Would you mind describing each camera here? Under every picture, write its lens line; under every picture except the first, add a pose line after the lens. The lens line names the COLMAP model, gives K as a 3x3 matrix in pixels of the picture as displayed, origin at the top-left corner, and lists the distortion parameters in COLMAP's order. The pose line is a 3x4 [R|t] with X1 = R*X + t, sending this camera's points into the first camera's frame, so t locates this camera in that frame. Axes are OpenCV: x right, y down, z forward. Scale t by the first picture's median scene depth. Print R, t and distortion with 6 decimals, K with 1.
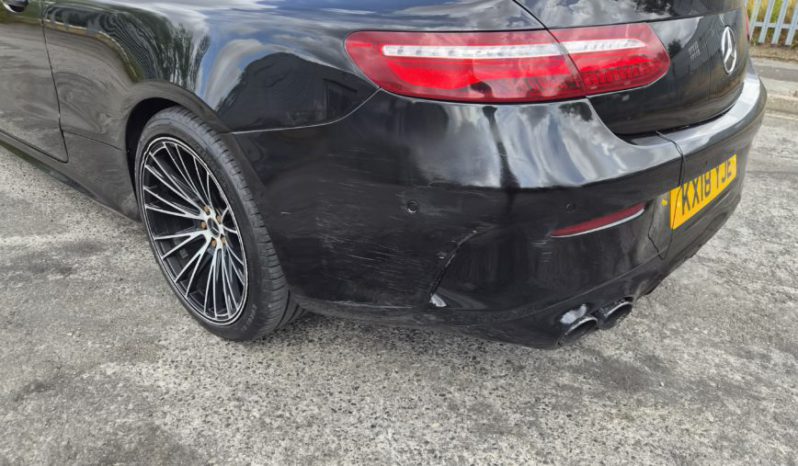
lens RADIAL K [[565.5, 0, 401.2], [0, 565.5, 234.1], [0, 0, 1]] dist [0.060165, -0.040011]
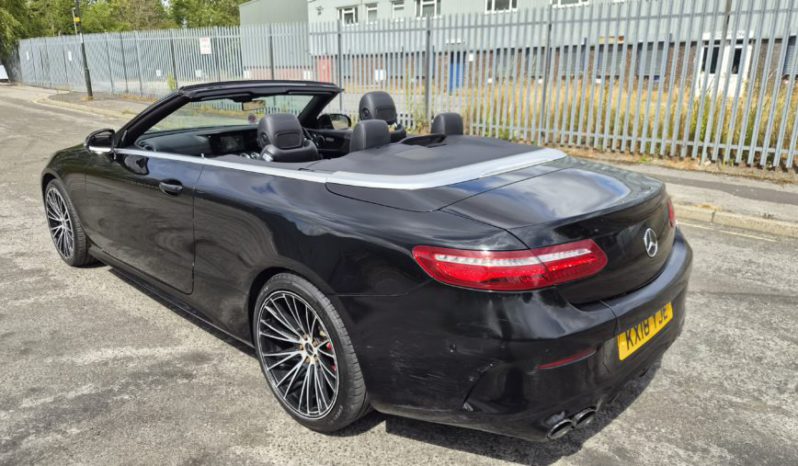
lens RADIAL K [[565.5, 0, 386.4], [0, 565.5, 232.8], [0, 0, 1]] dist [0.060165, -0.040011]
pose [[0.999237, 0.001136, -0.039035, -0.073564], [-0.007113, 0.988151, -0.153323, -0.083732], [0.038398, 0.153483, 0.987405, -0.465155]]
